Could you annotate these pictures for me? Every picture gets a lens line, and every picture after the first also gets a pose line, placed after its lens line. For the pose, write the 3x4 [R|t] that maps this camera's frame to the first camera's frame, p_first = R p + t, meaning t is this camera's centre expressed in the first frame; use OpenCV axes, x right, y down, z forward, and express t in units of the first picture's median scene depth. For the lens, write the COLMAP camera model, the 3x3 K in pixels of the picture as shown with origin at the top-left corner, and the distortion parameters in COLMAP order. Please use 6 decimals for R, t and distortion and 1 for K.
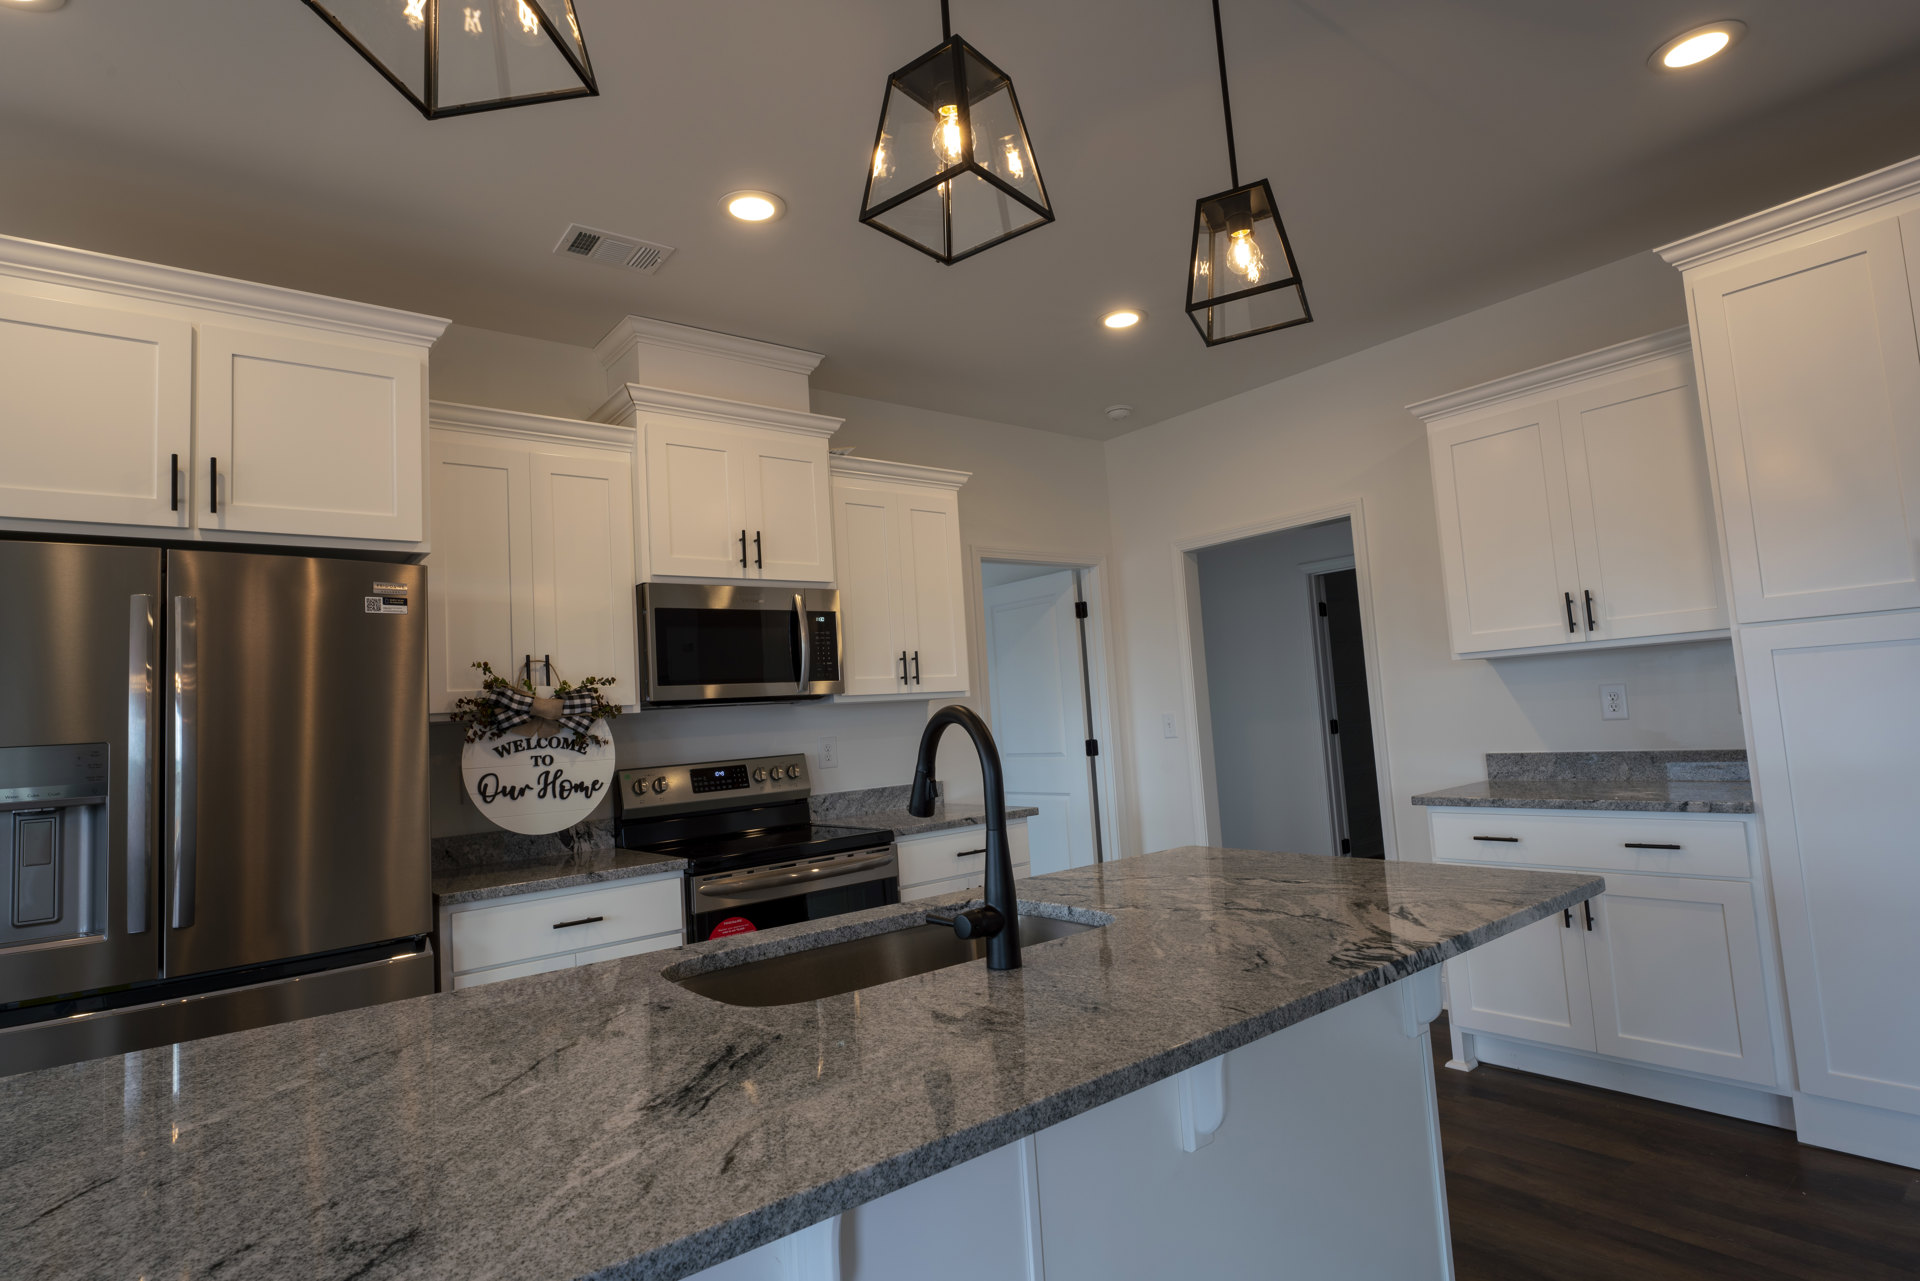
lens RADIAL K [[988.3, 0, 955.0], [0, 988.3, 637.3], [0, 0, 1]] dist [-0.004421, 0.000026]
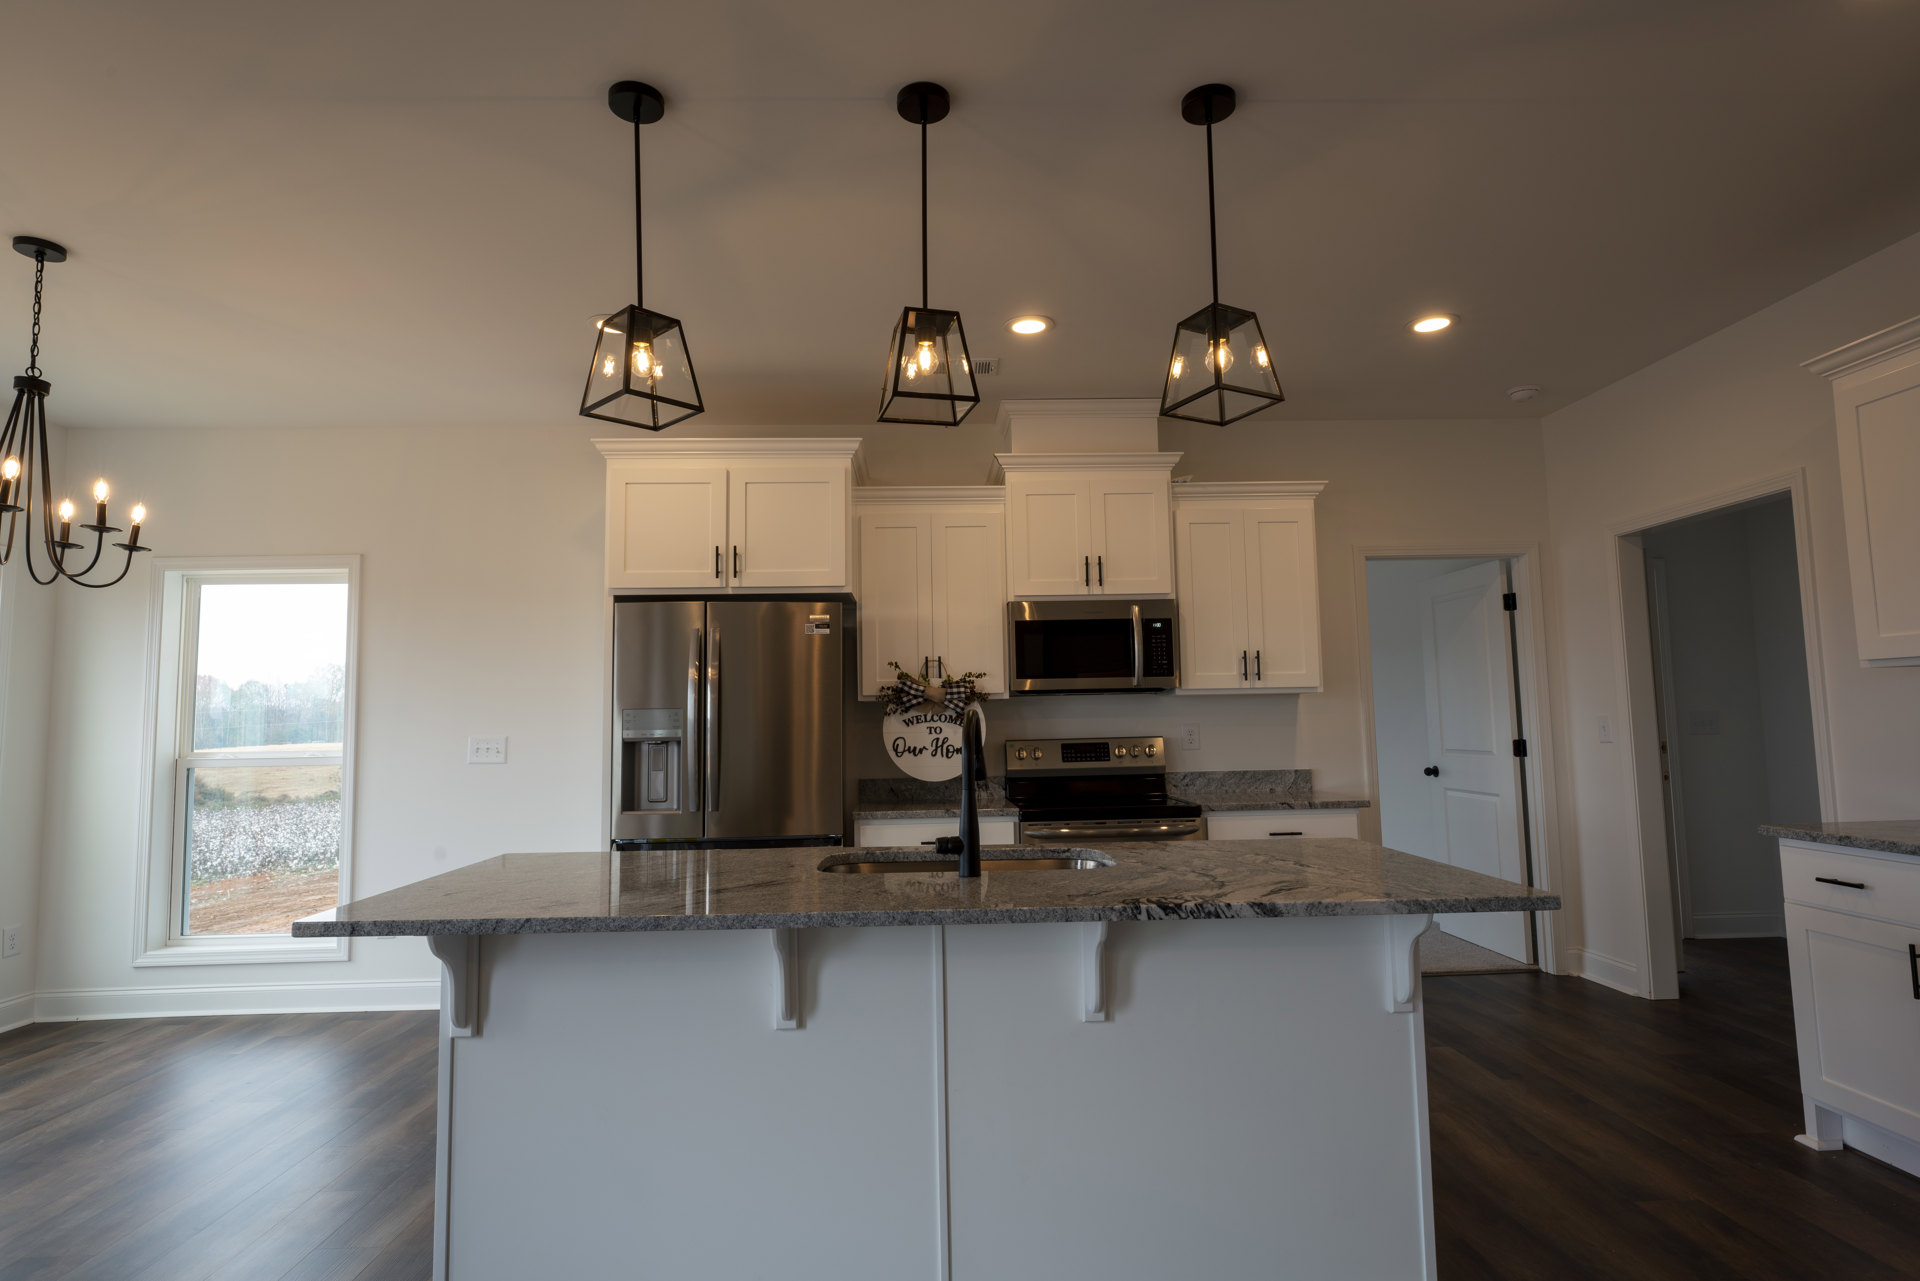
lens RADIAL K [[988.3, 0, 955.0], [0, 988.3, 637.3], [0, 0, 1]] dist [-0.004421, 0.000026]
pose [[0.802133, -0.002468, -0.597141, 0.461178], [0.017741, 0.999649, 0.019699, -0.037835], [0.596882, -0.026395, 0.801895, -0.128826]]
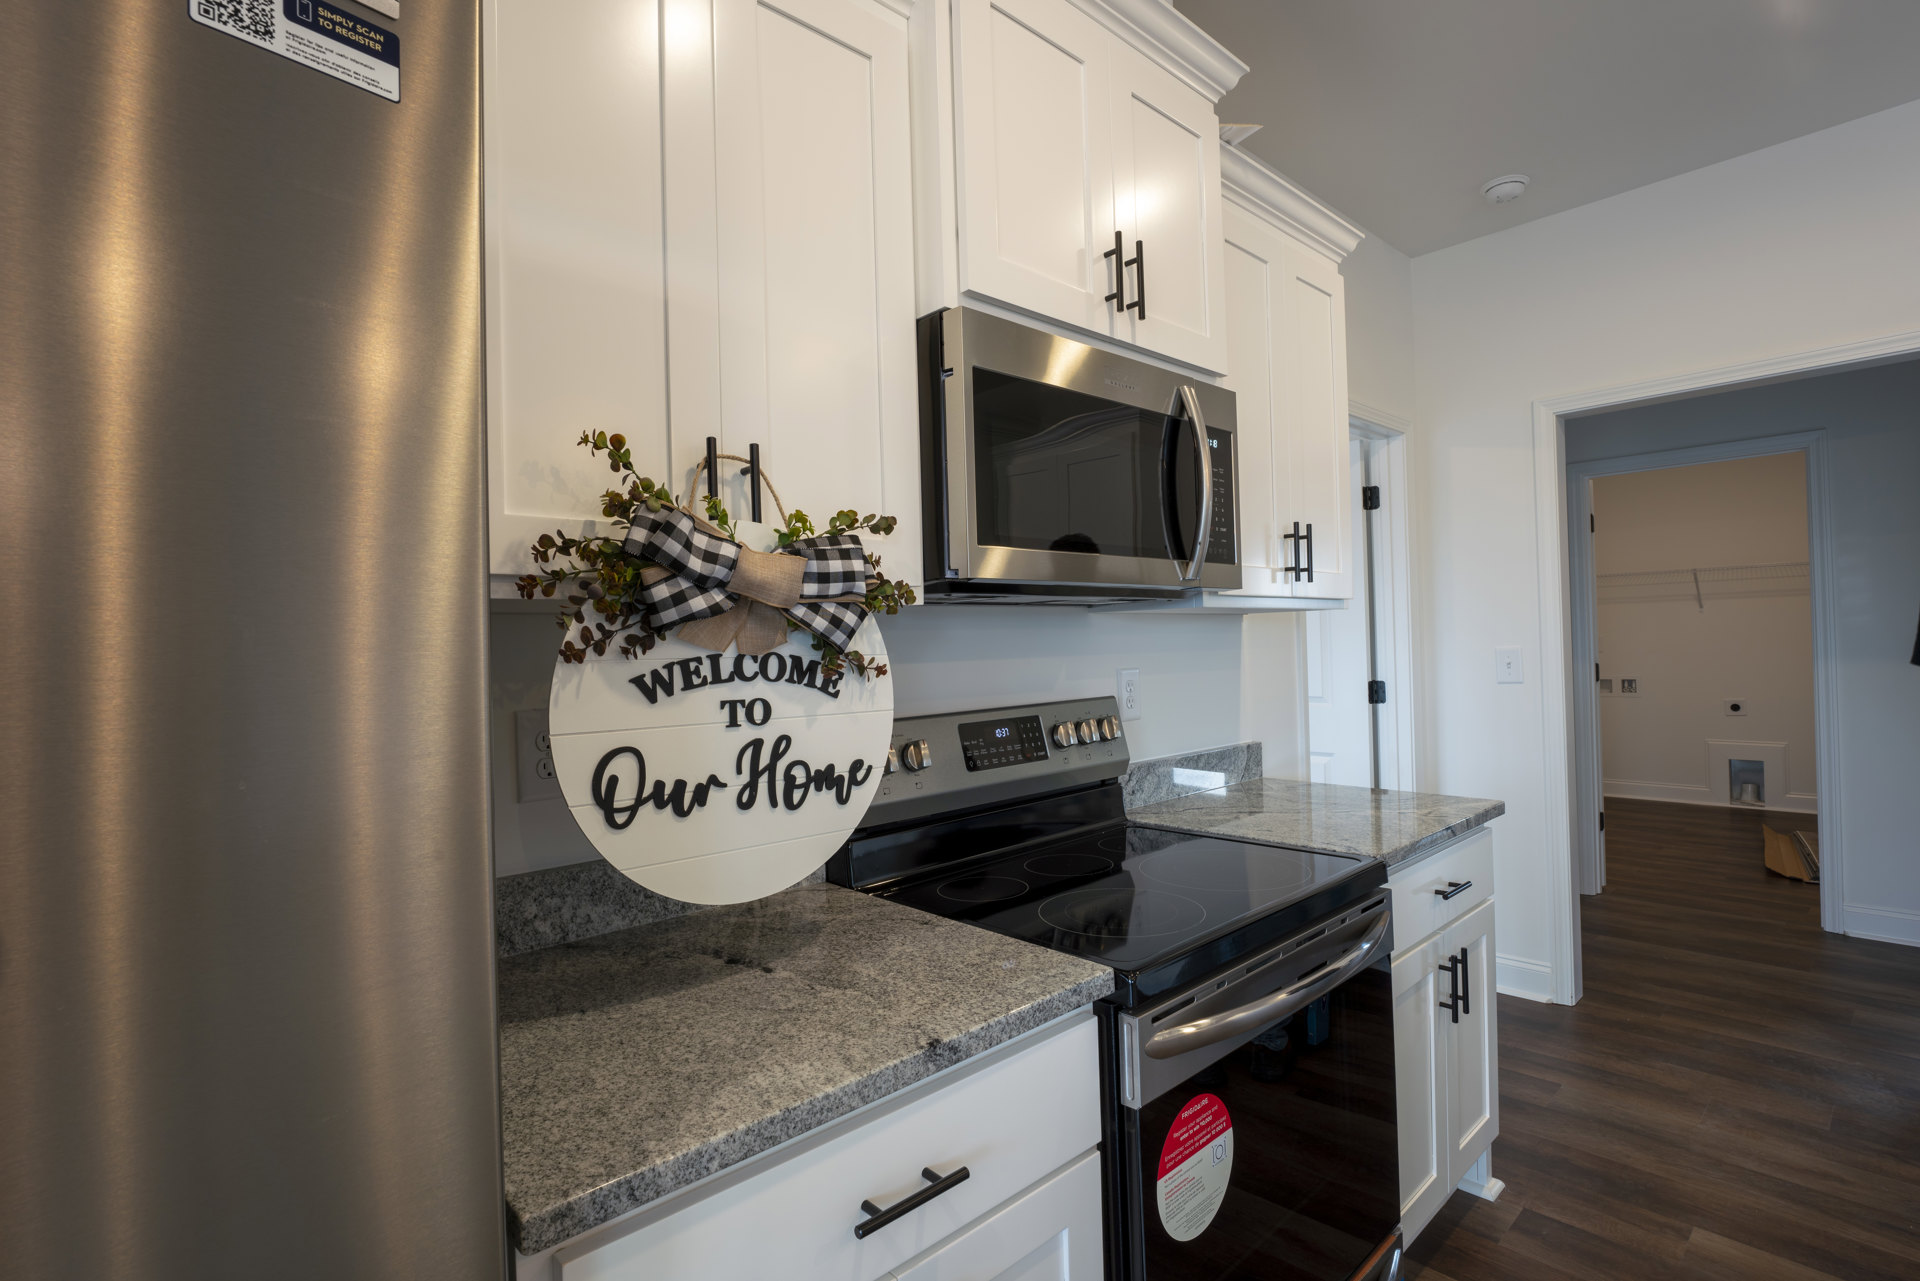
lens RADIAL K [[907.9, 0, 953.2], [0, 907.9, 637.5], [0, 0, 1]] dist [-0.016112, -0.000647]
pose [[0.997196, 0.037939, 0.064505, -0.359652], [-0.042588, 0.996474, 0.072296, 0.066016], [-0.061535, -0.074840, 0.995295, 0.640174]]
